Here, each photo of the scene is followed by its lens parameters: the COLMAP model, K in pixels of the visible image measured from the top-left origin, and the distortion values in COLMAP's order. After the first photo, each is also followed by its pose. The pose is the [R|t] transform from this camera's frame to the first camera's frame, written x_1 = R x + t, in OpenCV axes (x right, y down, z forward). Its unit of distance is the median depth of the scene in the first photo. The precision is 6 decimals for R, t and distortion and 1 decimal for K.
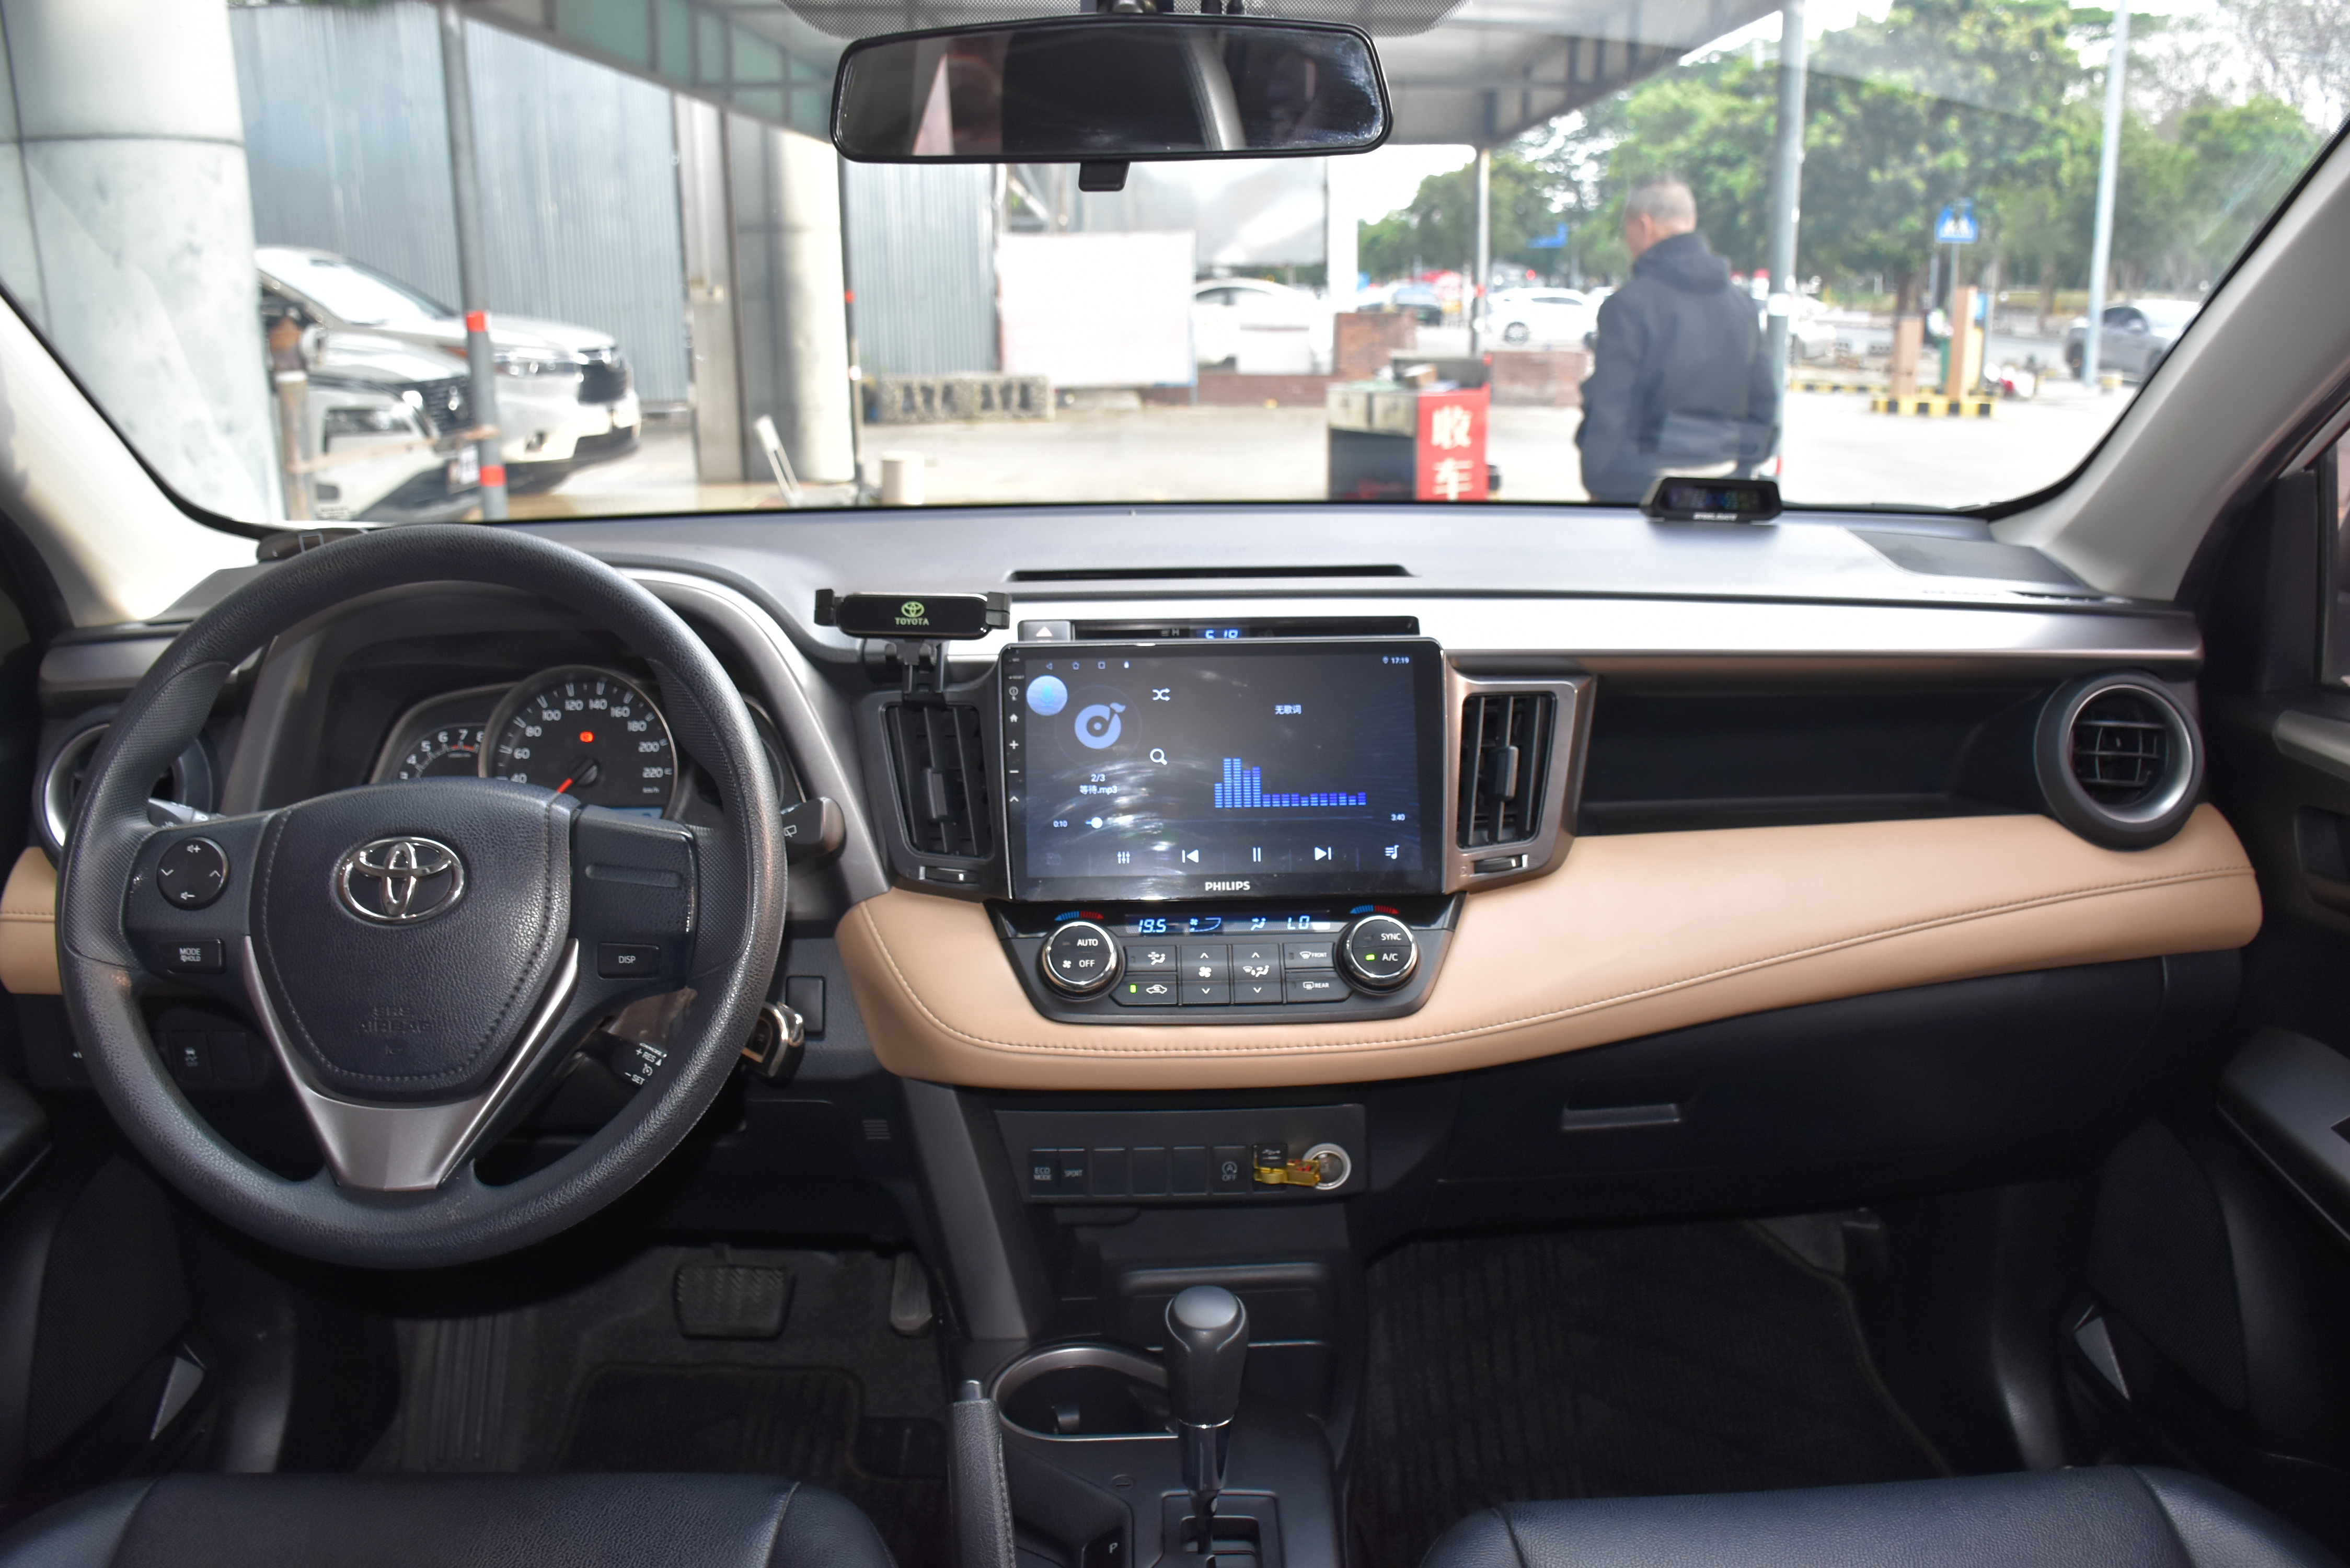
lens RADIAL K [[1861.9, 0, 1210.2], [0, 1861.9, 783.5], [0, 0, 1]] dist [-0.182911, 0.121317]
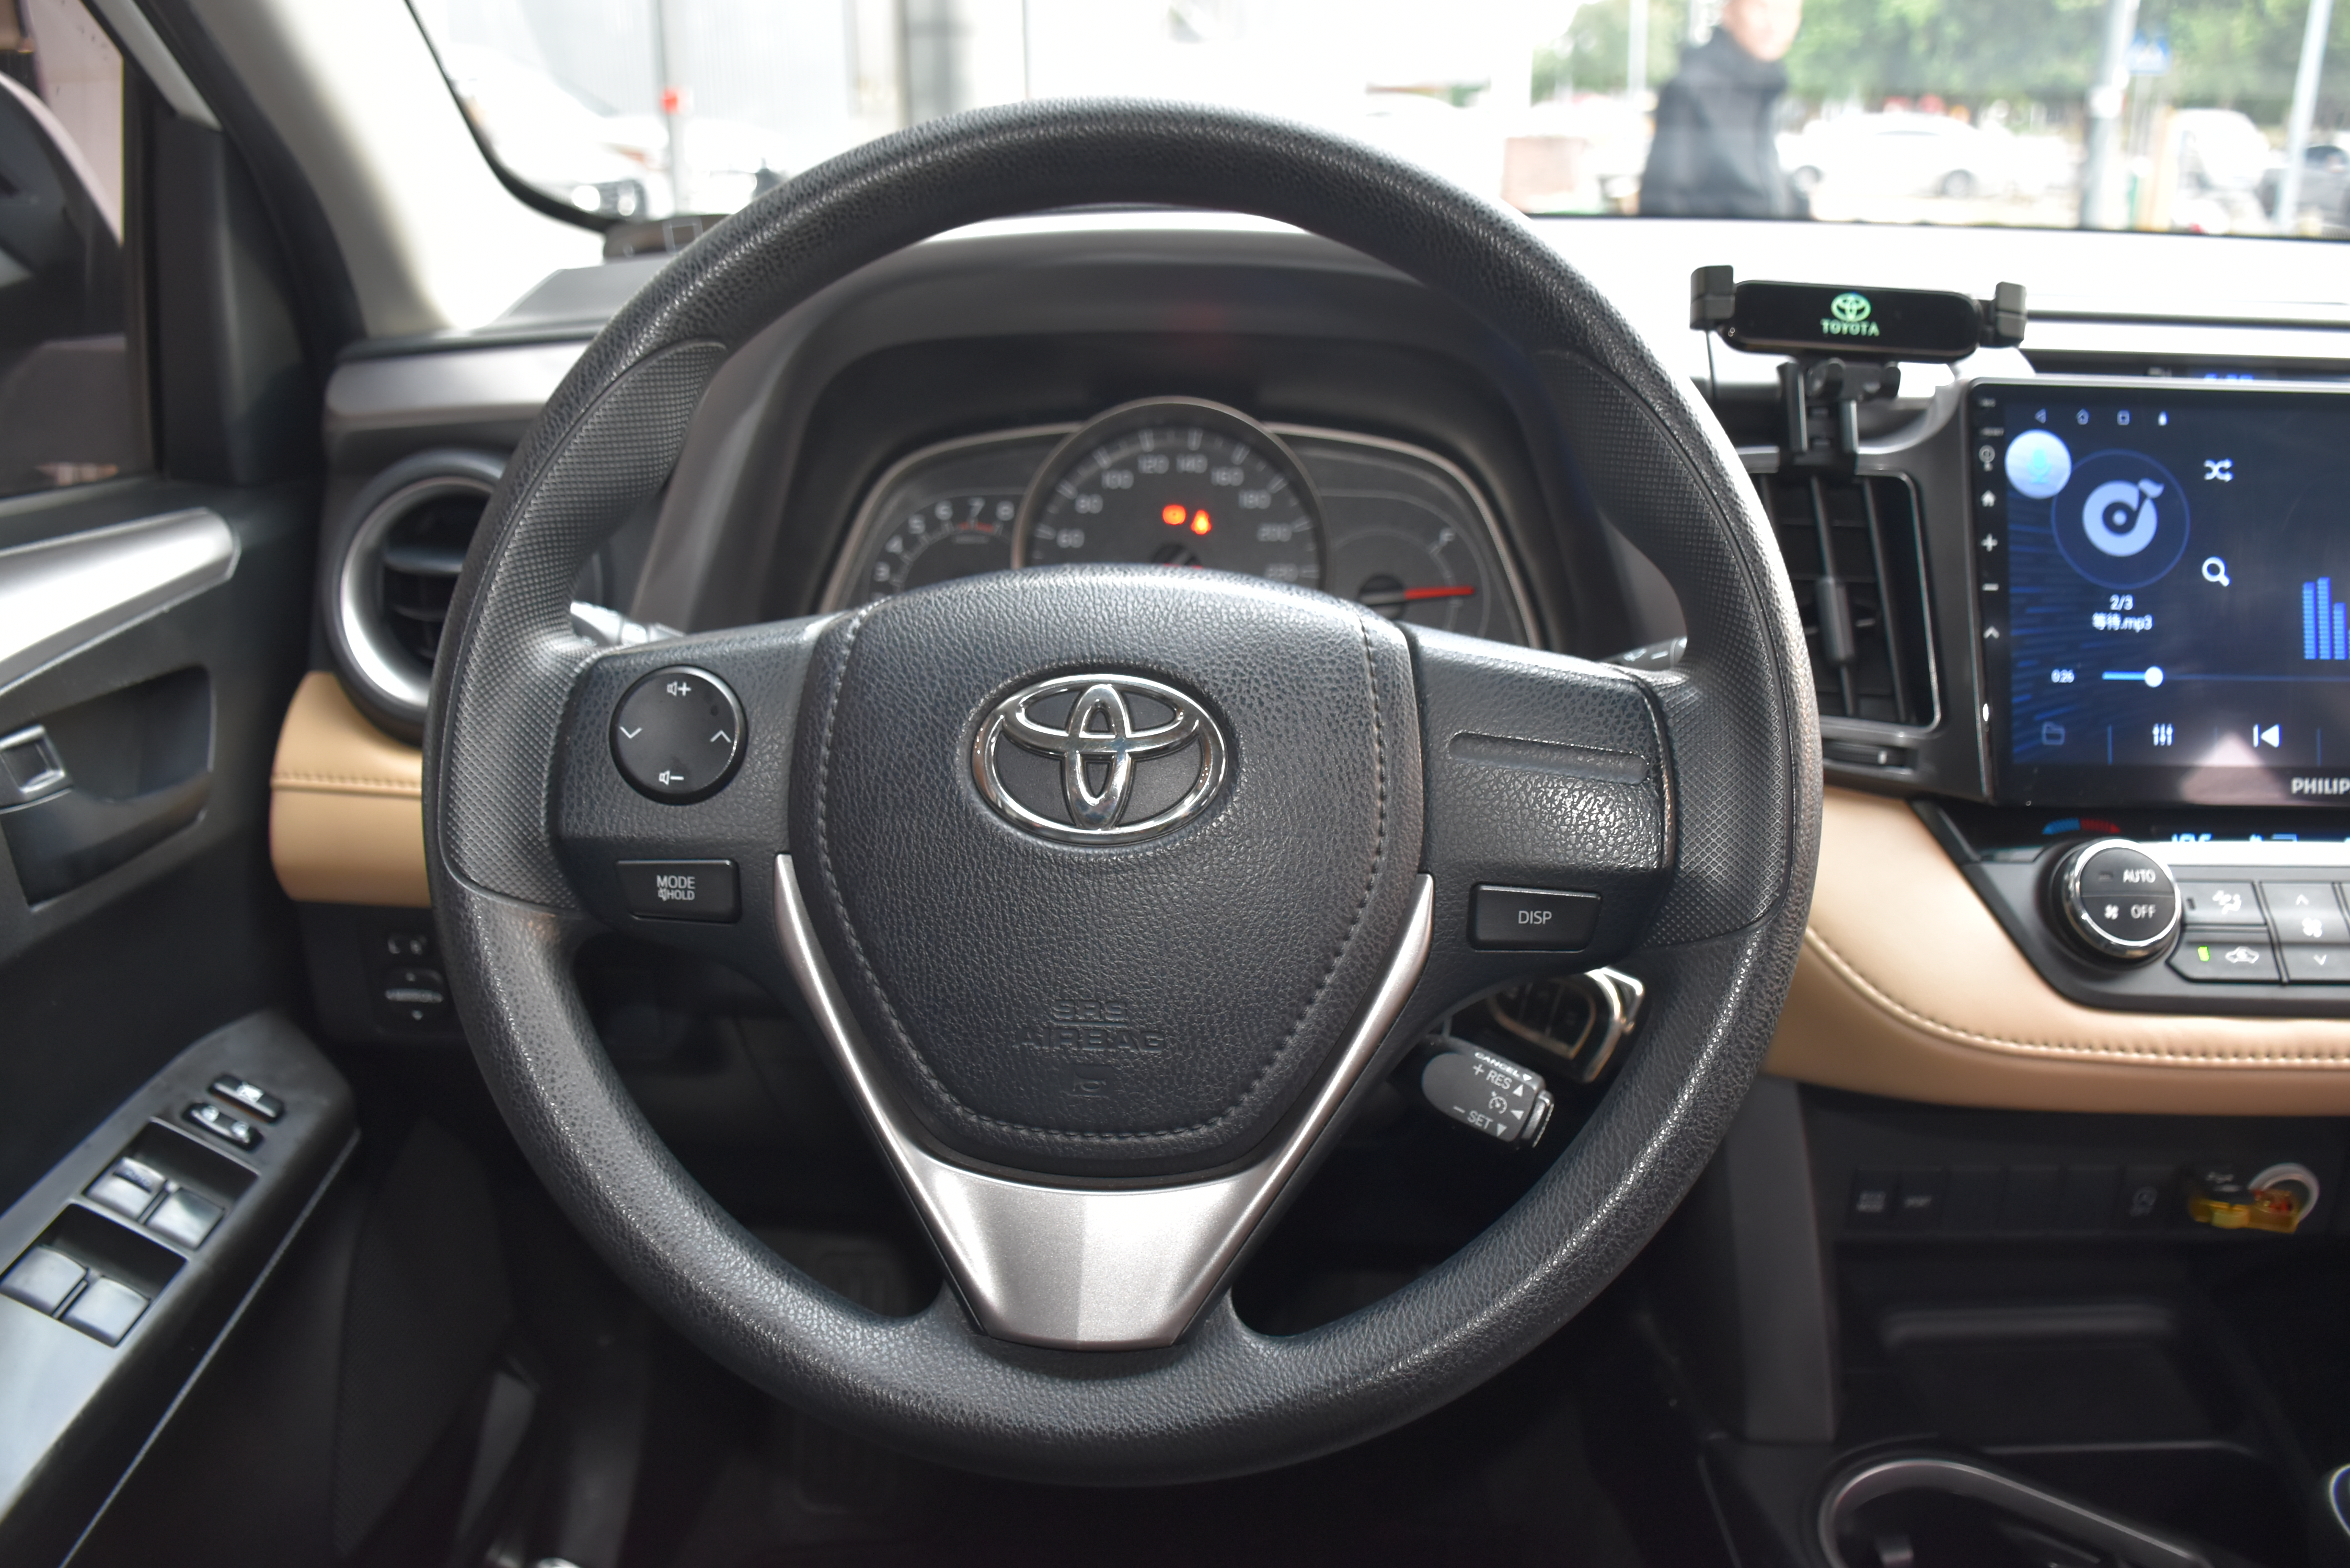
lens RADIAL K [[1861.9, 0, 1210.2], [0, 1861.9, 783.5], [0, 0, 1]] dist [-0.182911, 0.121317]
pose [[0.996587, 0.030656, -0.076649, -0.311881], [-0.023507, 0.995436, 0.092492, 0.008894], [0.079135, -0.090375, 0.992759, 0.390902]]
